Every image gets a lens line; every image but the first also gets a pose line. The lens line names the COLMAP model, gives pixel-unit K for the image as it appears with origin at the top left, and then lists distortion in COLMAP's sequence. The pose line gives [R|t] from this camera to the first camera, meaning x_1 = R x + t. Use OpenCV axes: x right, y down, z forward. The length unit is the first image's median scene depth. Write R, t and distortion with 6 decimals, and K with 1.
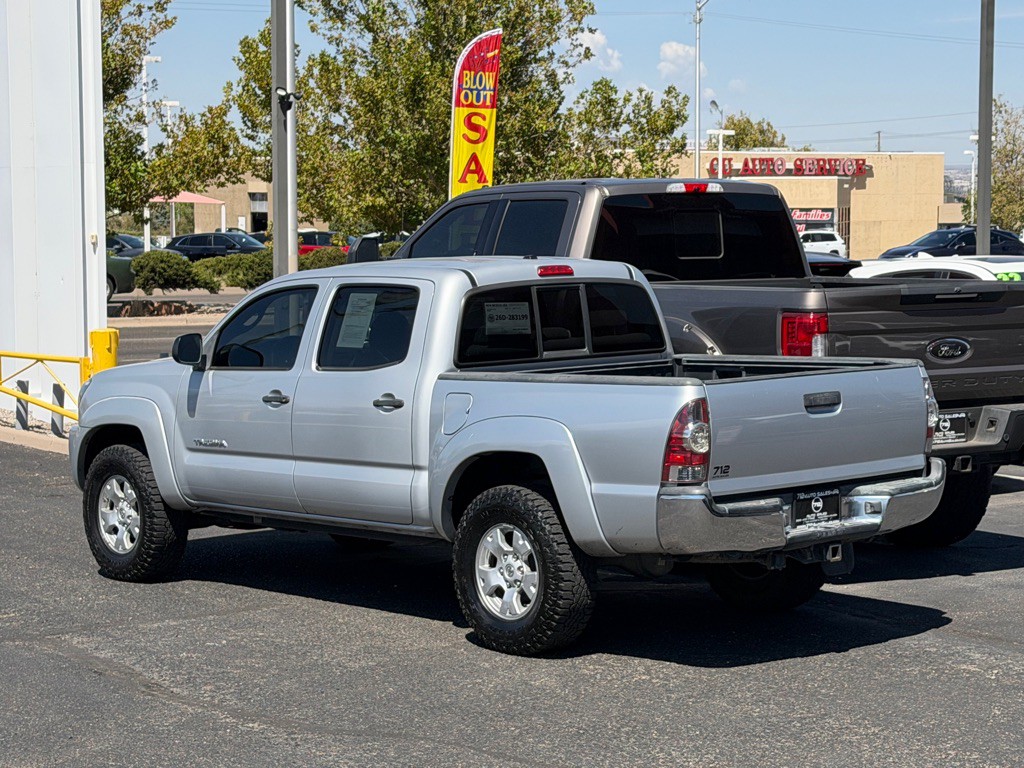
lens RADIAL K [[2307.0, 0, 510.5], [0, 2307.0, 360.6], [0, 0, 1]] dist [0.144702, 0.000000]
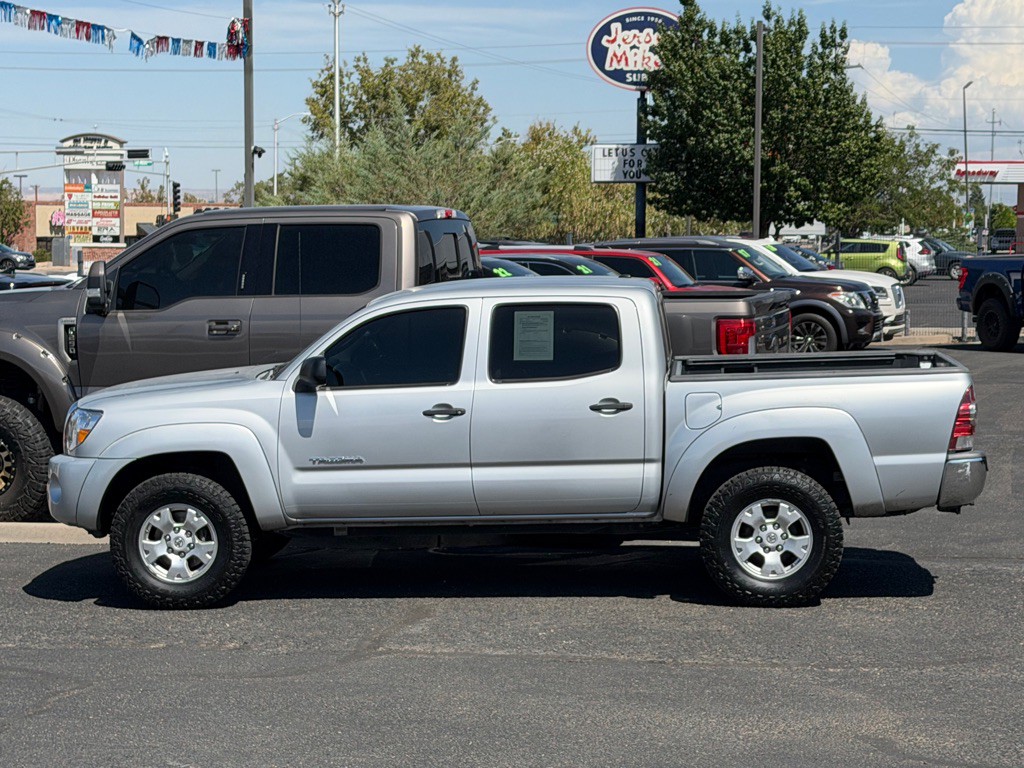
lens RADIAL K [[2307.0, 0, 513.9], [0, 2307.0, 384.8], [0, 0, 1]] dist [0.144702, 0.000000]
pose [[0.722264, -0.047156, 0.690008, -0.767886], [0.044878, 0.998766, 0.021281, -0.016352], [-0.690160, 0.015595, 0.723489, 0.190151]]
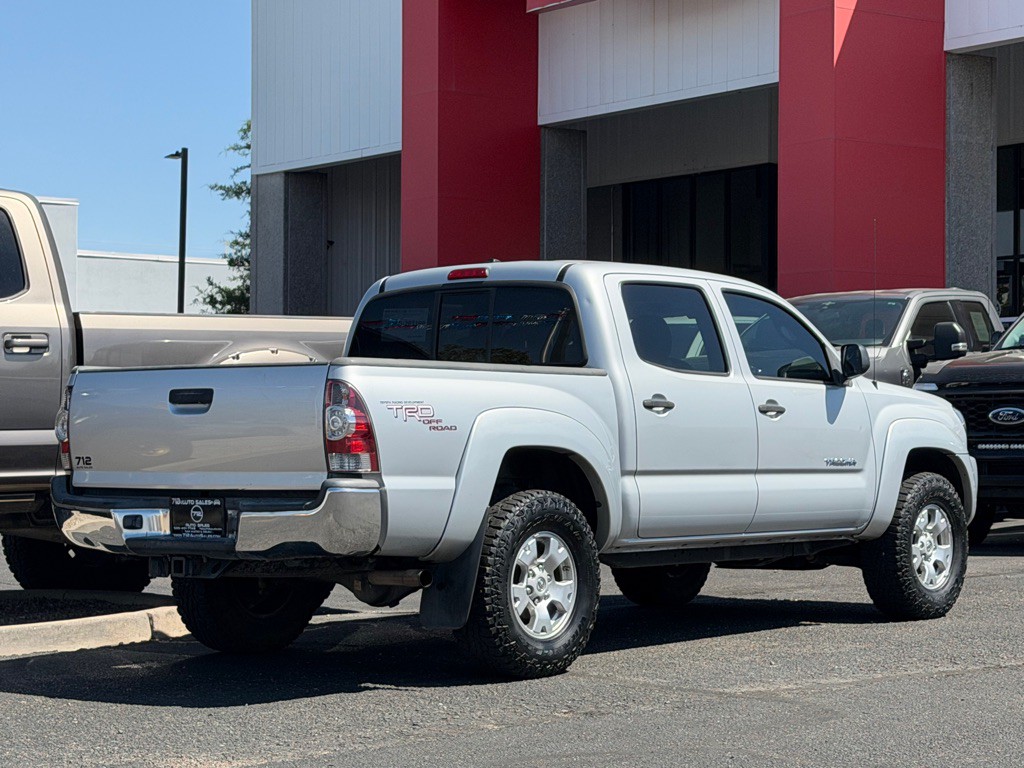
lens RADIAL K [[2307.0, 0, 522.6], [0, 2307.0, 383.1], [0, 0, 1]] dist [0.144702, 0.000000]
pose [[-0.121973, 0.025876, 0.992196, -0.877101], [0.069231, 0.997447, -0.017502, 0.018533], [-0.990116, 0.066556, -0.123453, 1.041315]]
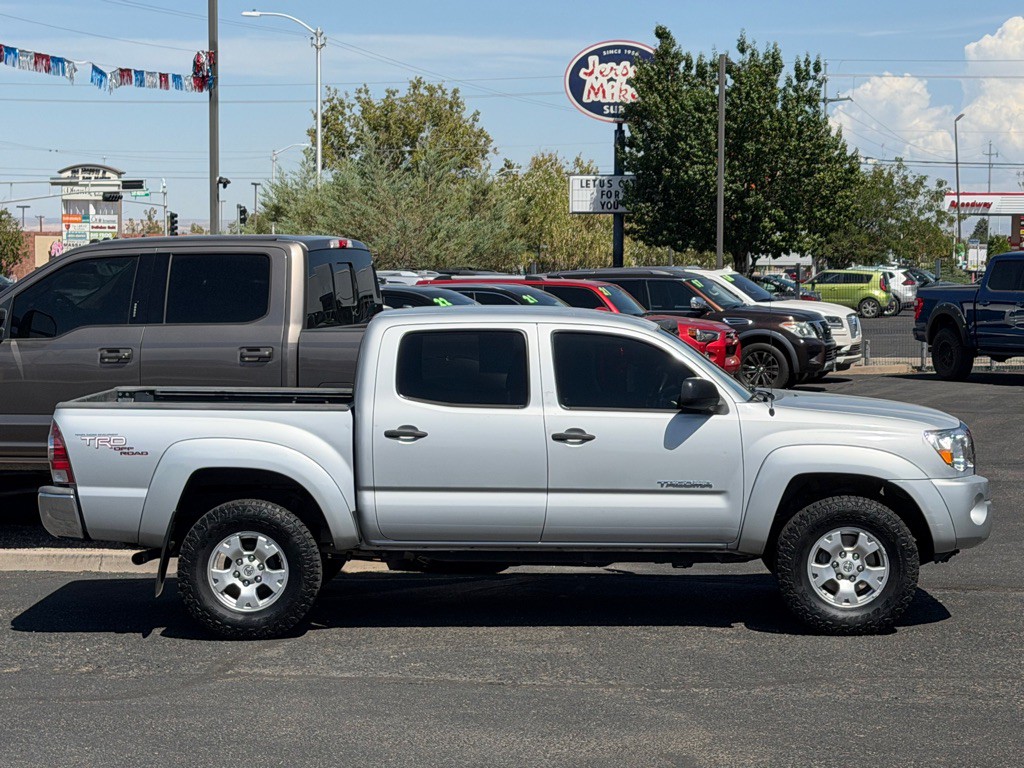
lens RADIAL K [[2307.0, 0, 540.5], [0, 2307.0, 348.4], [0, 0, 1]] dist [0.144702, 0.000000]
pose [[0.717365, -0.027027, 0.696173, -0.733694], [0.044626, 0.998978, -0.007202, -0.012150], [-0.695267, 0.036234, 0.717838, 0.131126]]
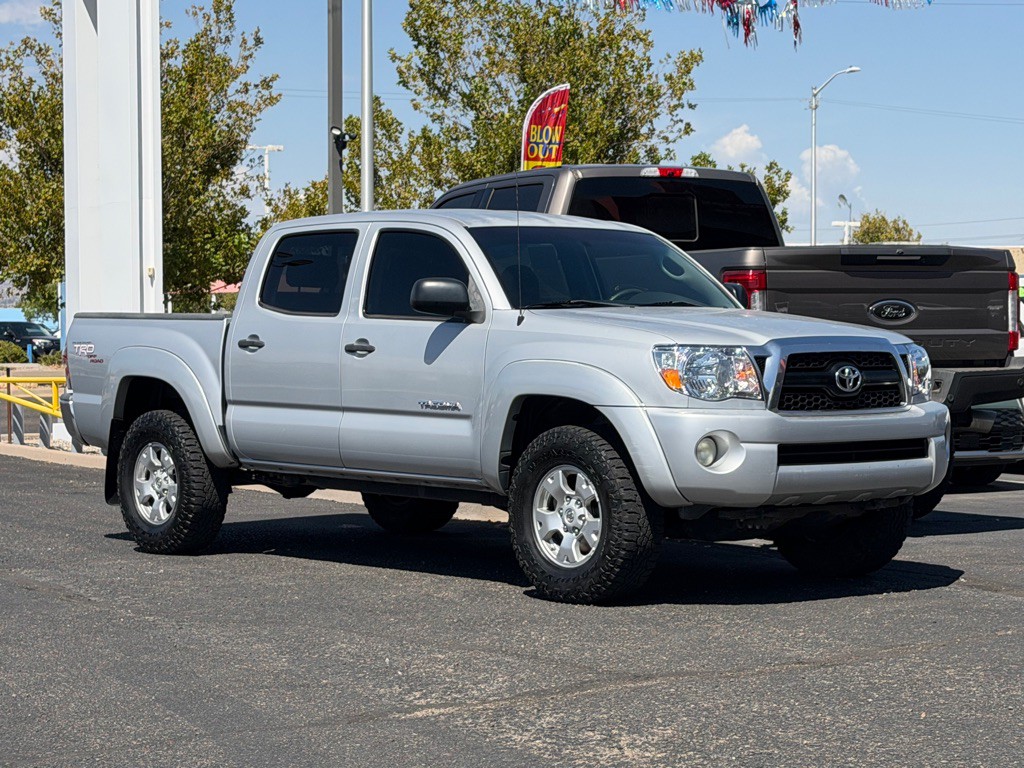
lens RADIAL K [[2307.0, 0, 507.5], [0, 2307.0, 379.4], [0, 0, 1]] dist [0.144702, 0.000000]
pose [[0.997823, 0.002107, -0.065922, 0.086361], [-0.004724, 0.999206, -0.039563, 0.065708], [0.065786, 0.039789, 0.997040, -0.025728]]
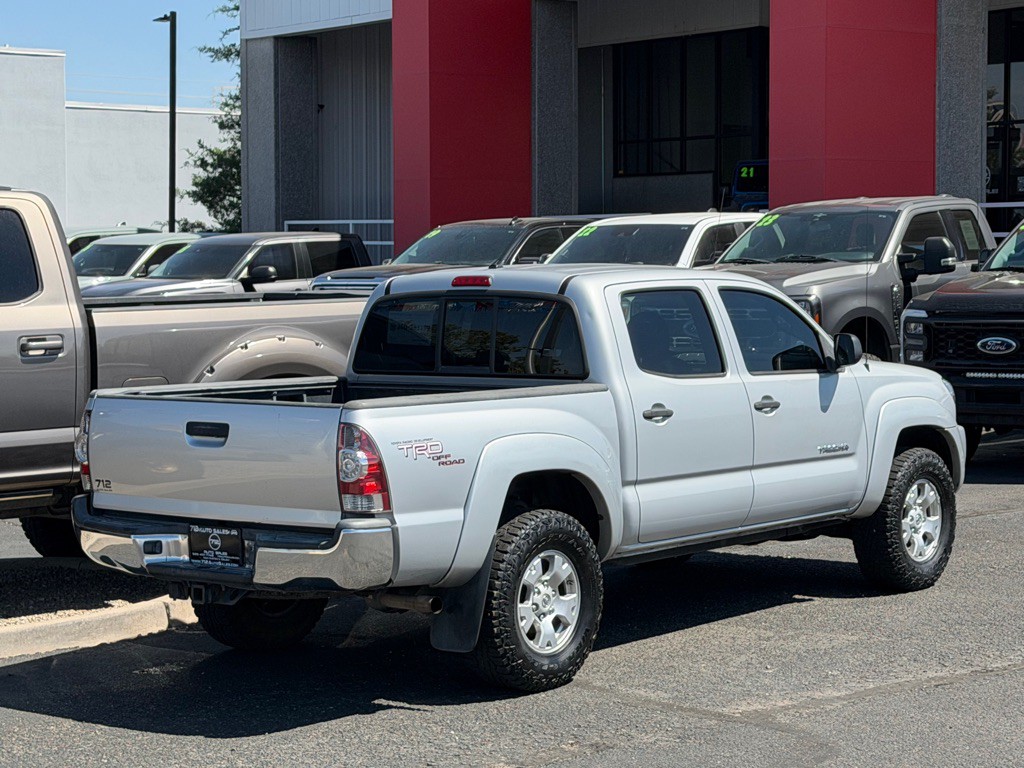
lens RADIAL K [[2307.0, 0, 521.3], [0, 2307.0, 366.4], [0, 0, 1]] dist [0.144702, 0.000000]
pose [[-0.126522, -0.046209, 0.990887, -0.900432], [0.076163, 0.995513, 0.056150, -0.052745], [-0.989036, 0.082573, -0.122434, 1.044447]]
